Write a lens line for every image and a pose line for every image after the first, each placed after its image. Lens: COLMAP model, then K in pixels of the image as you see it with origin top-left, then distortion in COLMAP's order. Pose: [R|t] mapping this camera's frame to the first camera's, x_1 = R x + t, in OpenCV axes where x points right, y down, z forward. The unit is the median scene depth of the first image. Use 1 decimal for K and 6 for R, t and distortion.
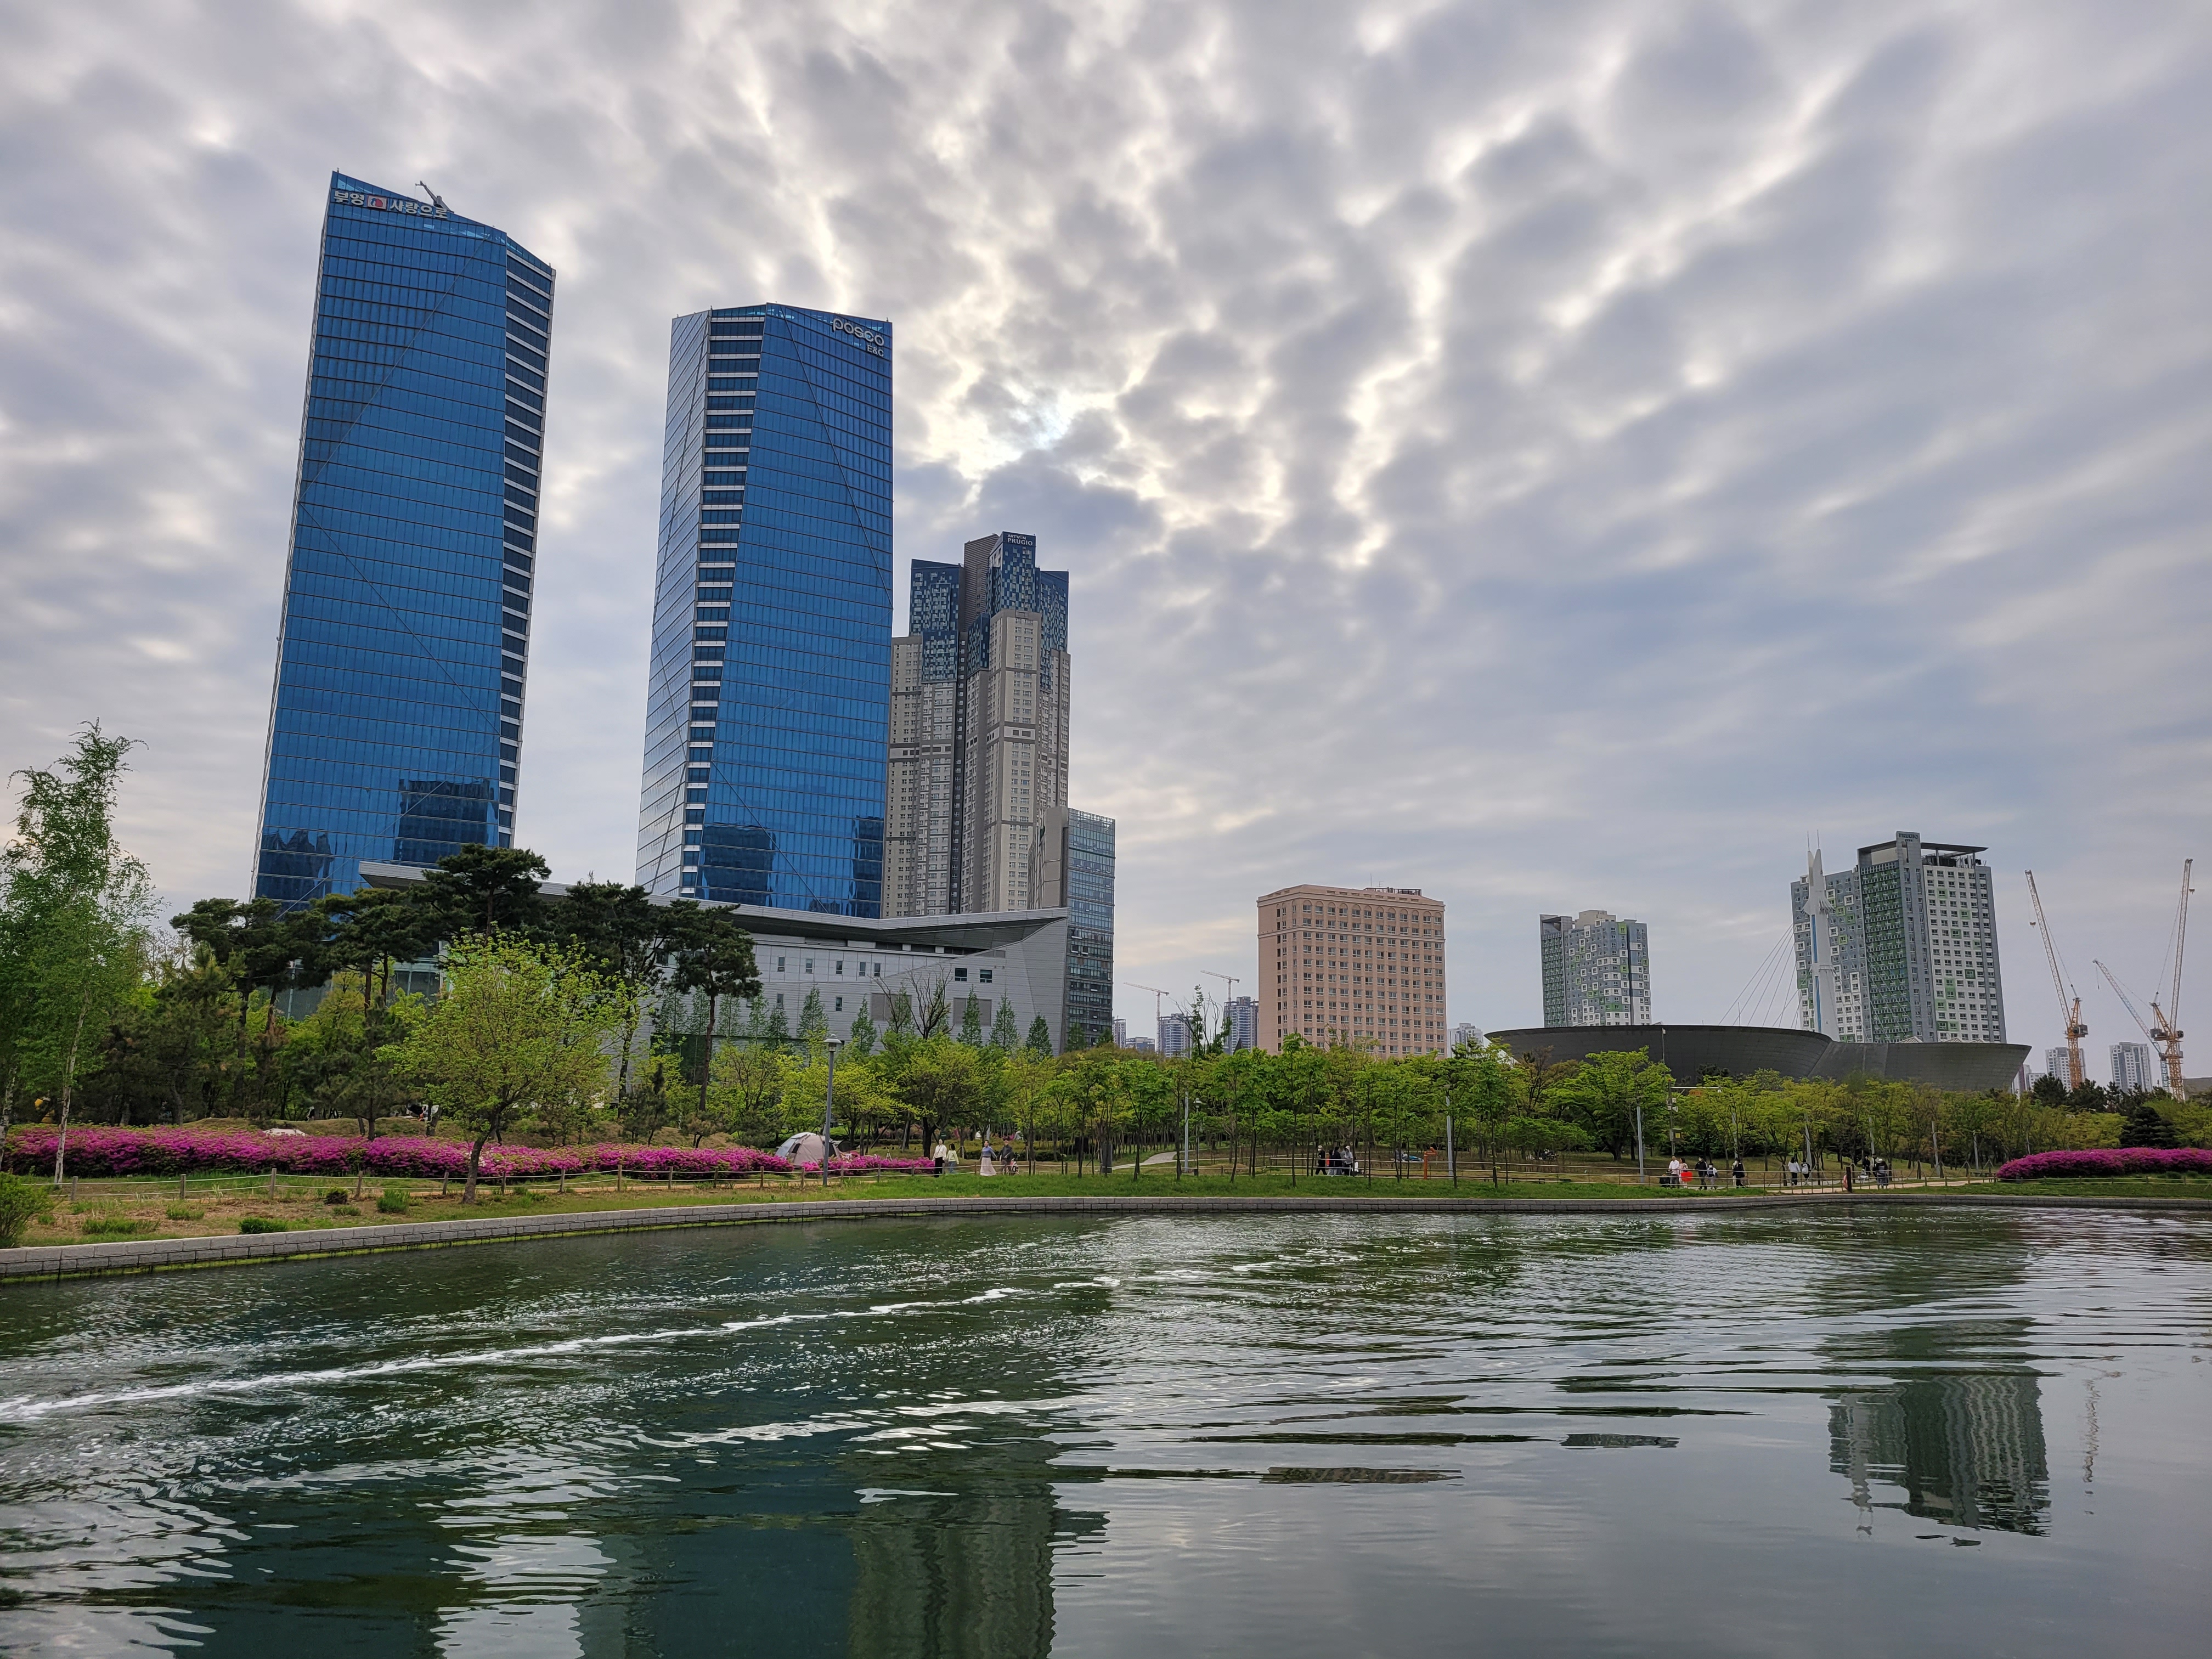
lens RADIAL K [[1645.9, 0, 1116.6], [0, 1645.9, 826.3], [0, 0, 1]] dist [0.064216, -0.047826]
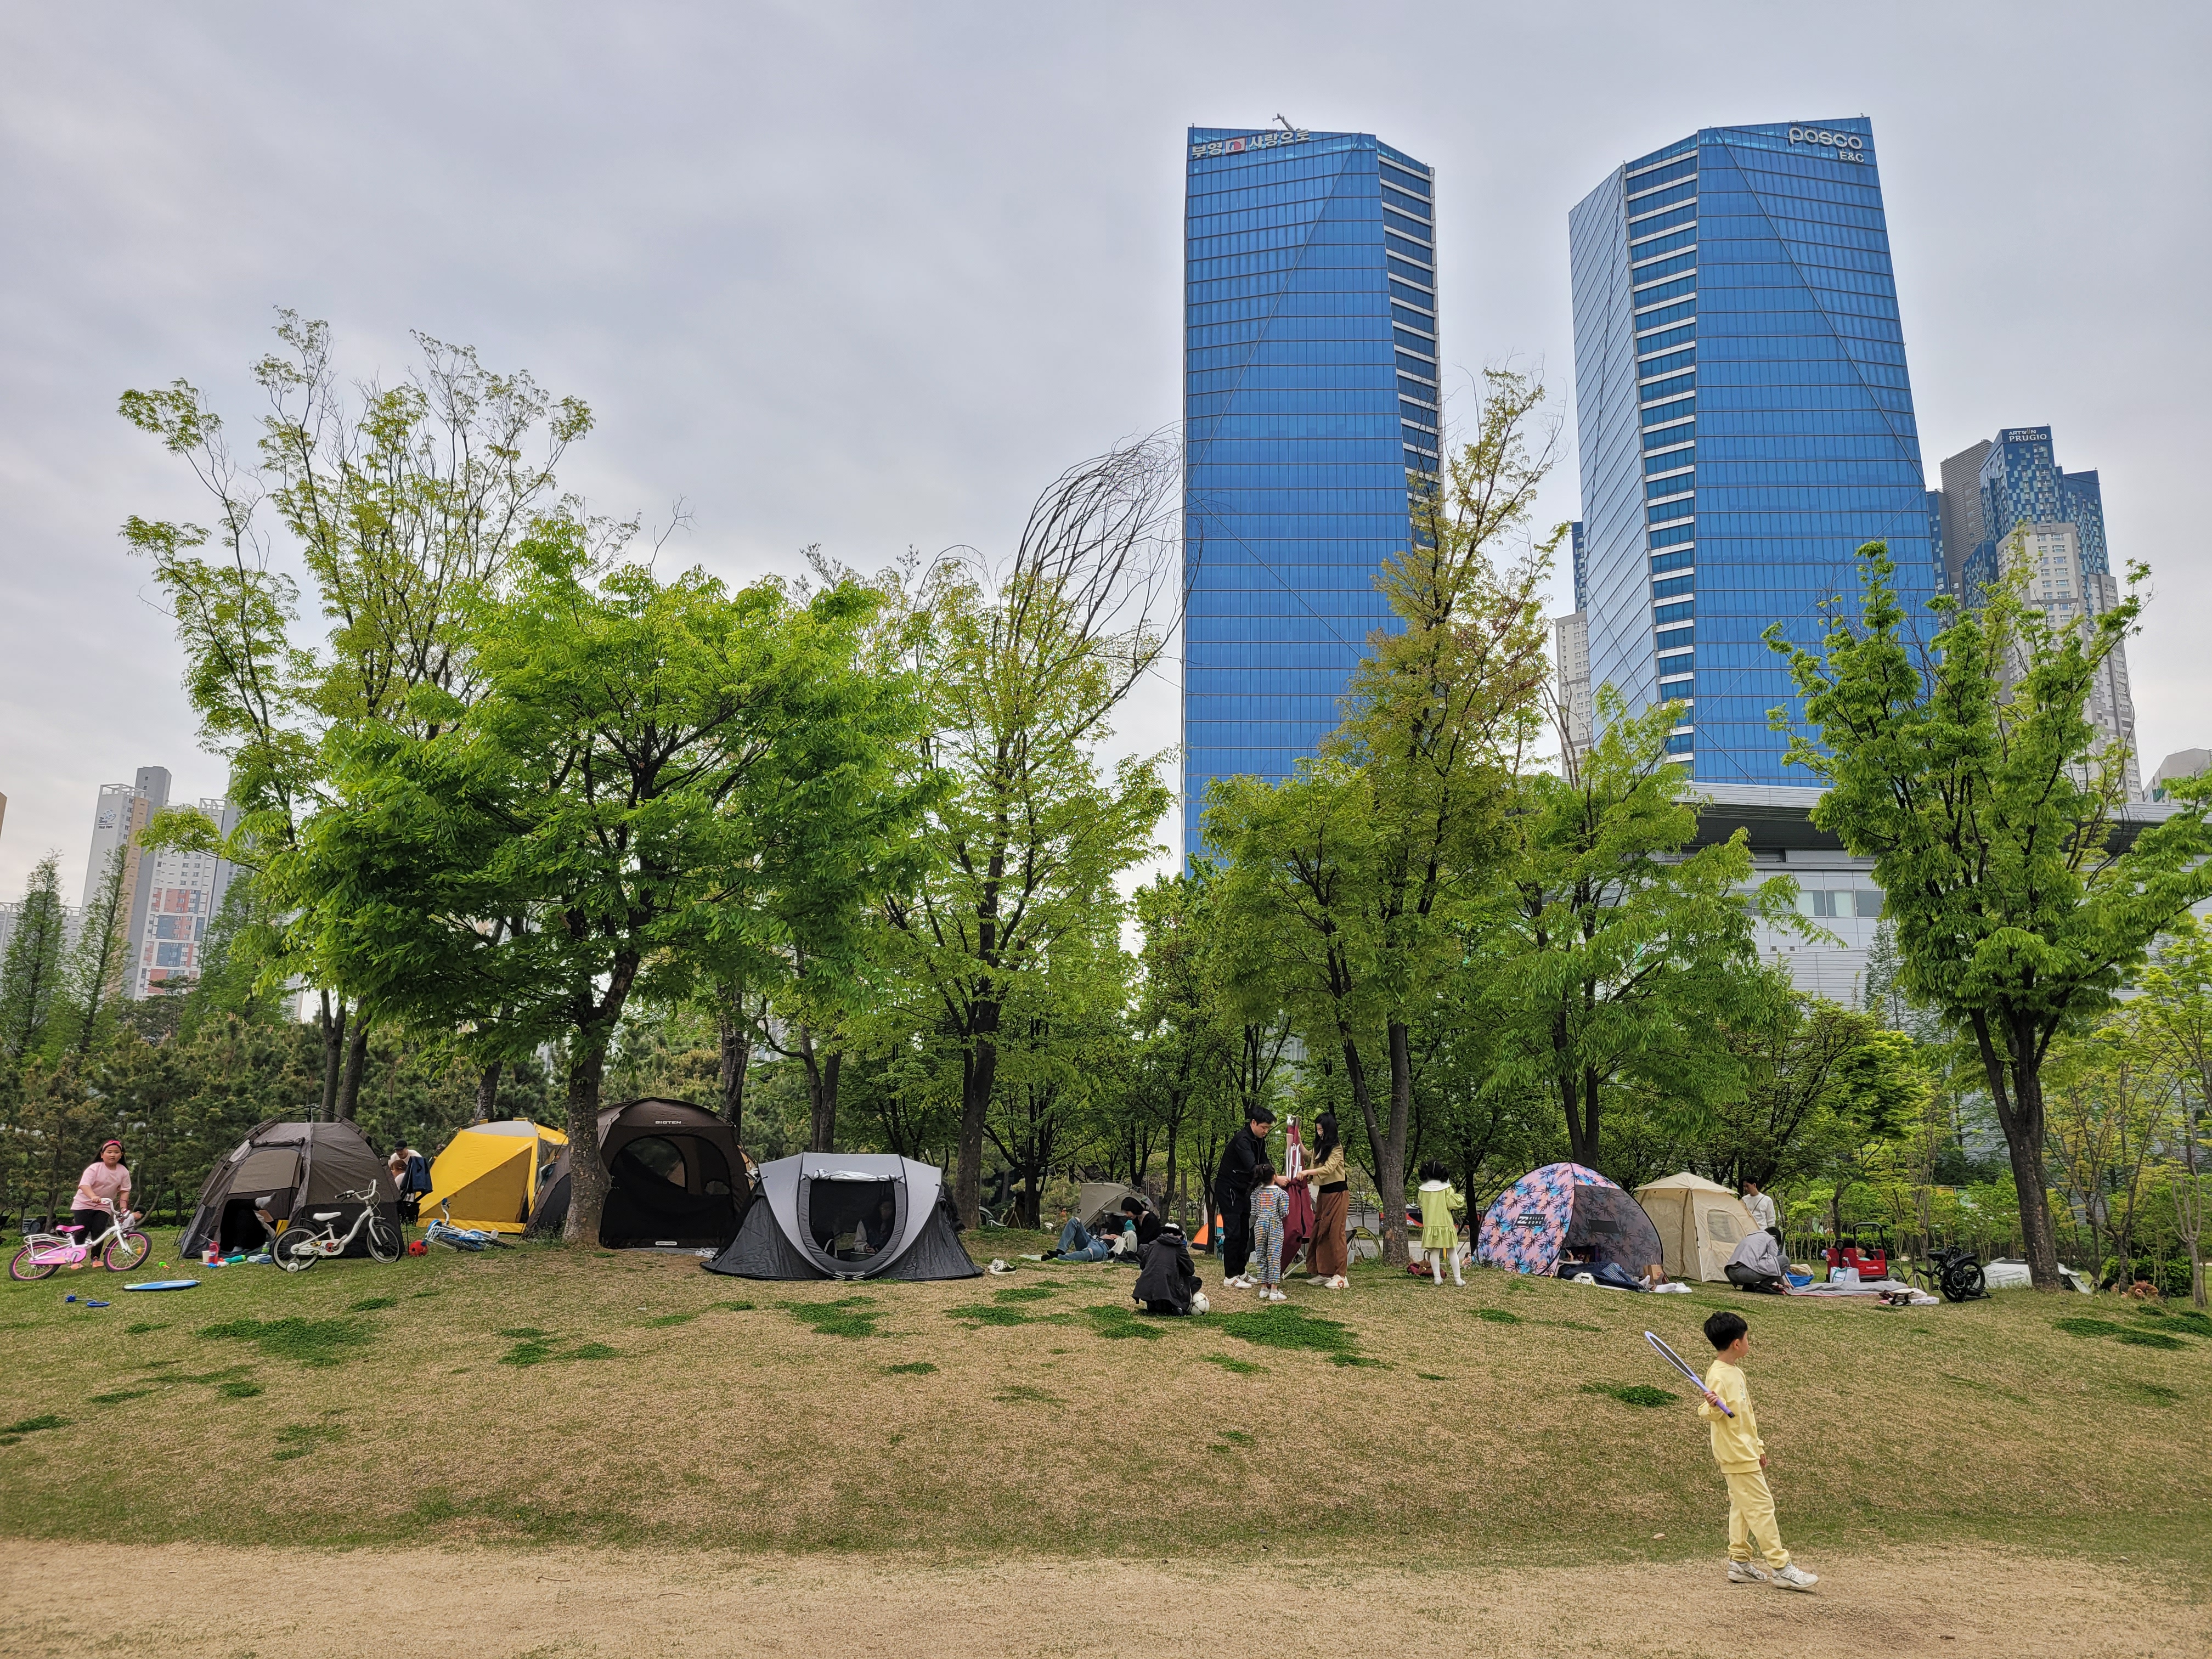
lens RADIAL K [[1645.9, 0, 1119.3], [0, 1645.9, 829.0], [0, 0, 1]] dist [0.064216, -0.047826]
pose [[0.862693, -0.115402, -0.492386, -0.102074], [0.093312, 0.993223, -0.069296, 0.035055], [0.497046, 0.013836, 0.867614, 0.208974]]
